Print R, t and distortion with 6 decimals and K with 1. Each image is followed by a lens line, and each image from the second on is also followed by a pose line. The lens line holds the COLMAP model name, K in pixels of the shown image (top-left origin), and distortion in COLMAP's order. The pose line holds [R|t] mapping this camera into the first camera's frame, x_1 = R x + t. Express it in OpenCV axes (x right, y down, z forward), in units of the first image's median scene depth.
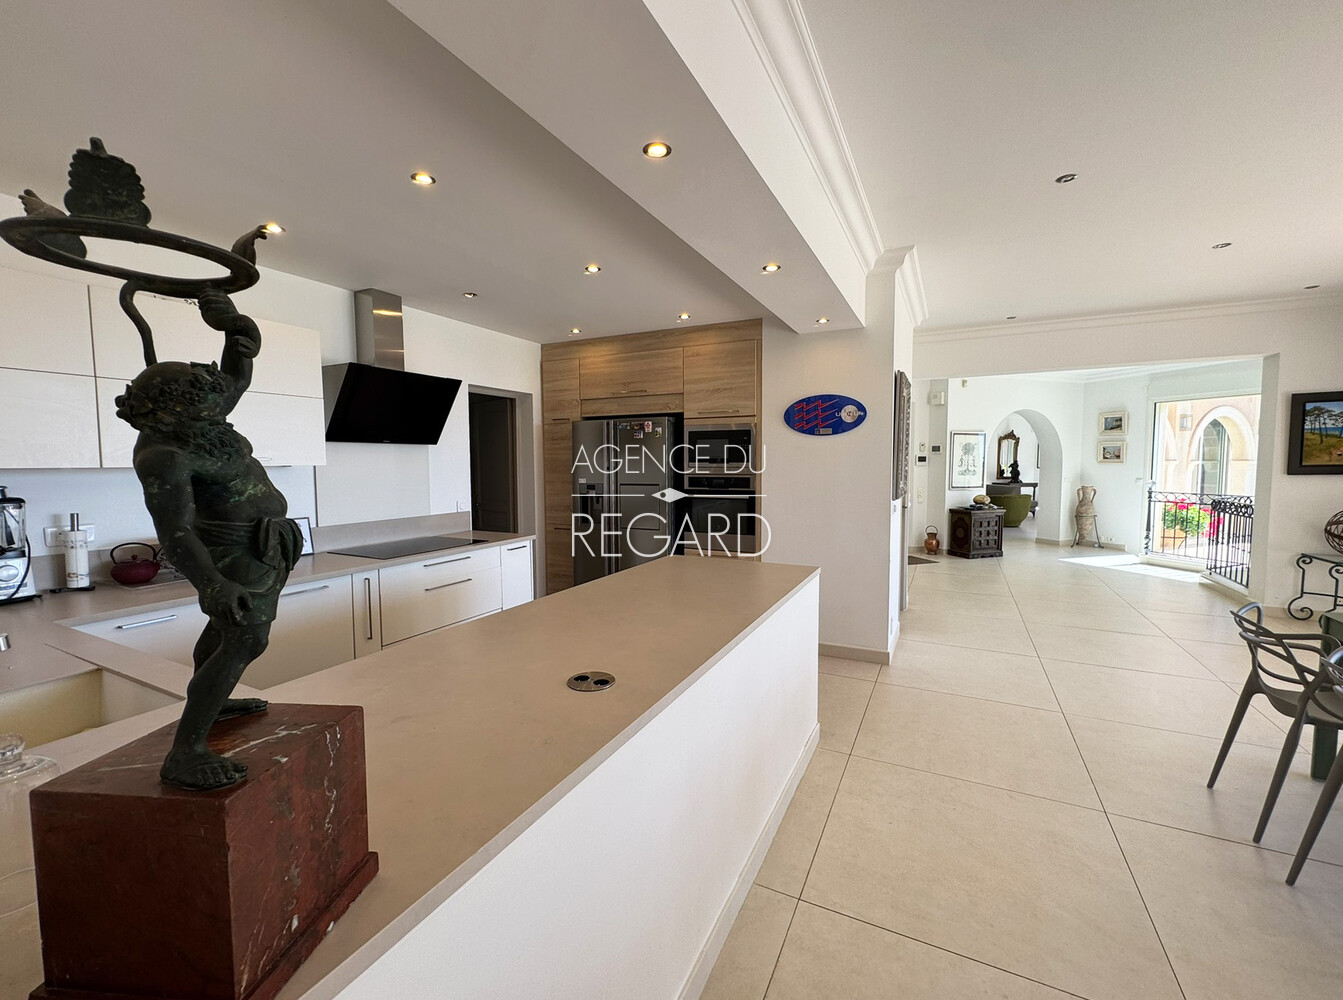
lens RADIAL K [[551.9, 0, 673.3], [0, 551.9, 496.7], [0, 0, 1]] dist [-0.000427, 0.000244]
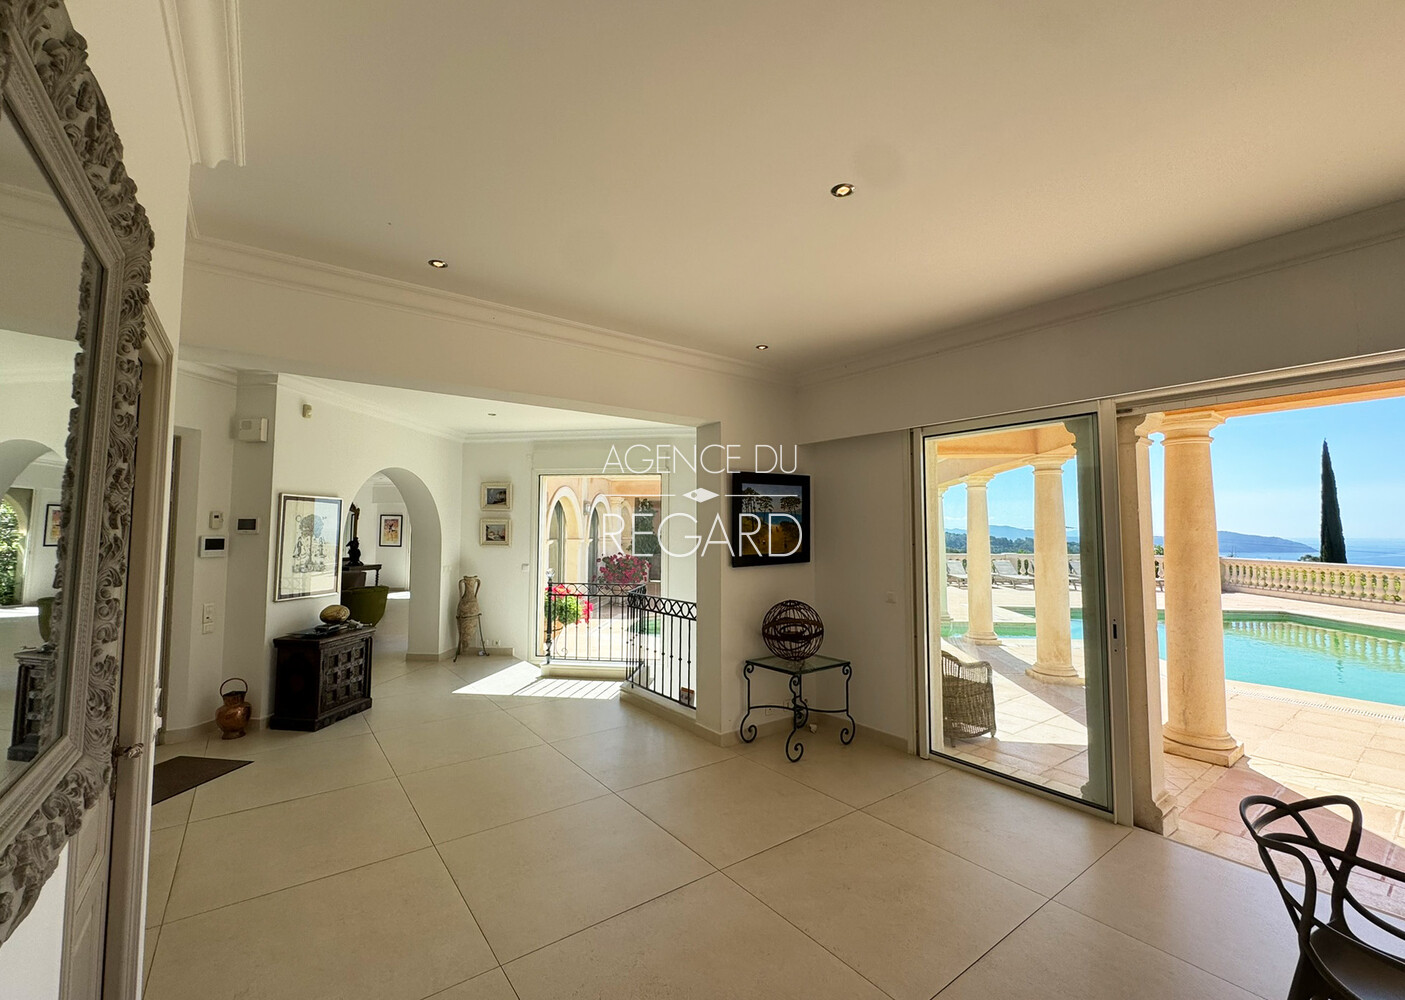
lens RADIAL K [[588.4, 0, 703.9], [0, 588.4, 494.5], [0, 0, 1]] dist [-0.001554, -0.000287]
pose [[0.440166, 0.061331, 0.895820, 0.167673], [0.054874, 0.993962, -0.095013, -0.038743], [-0.896238, 0.090979, 0.434143, 0.370757]]
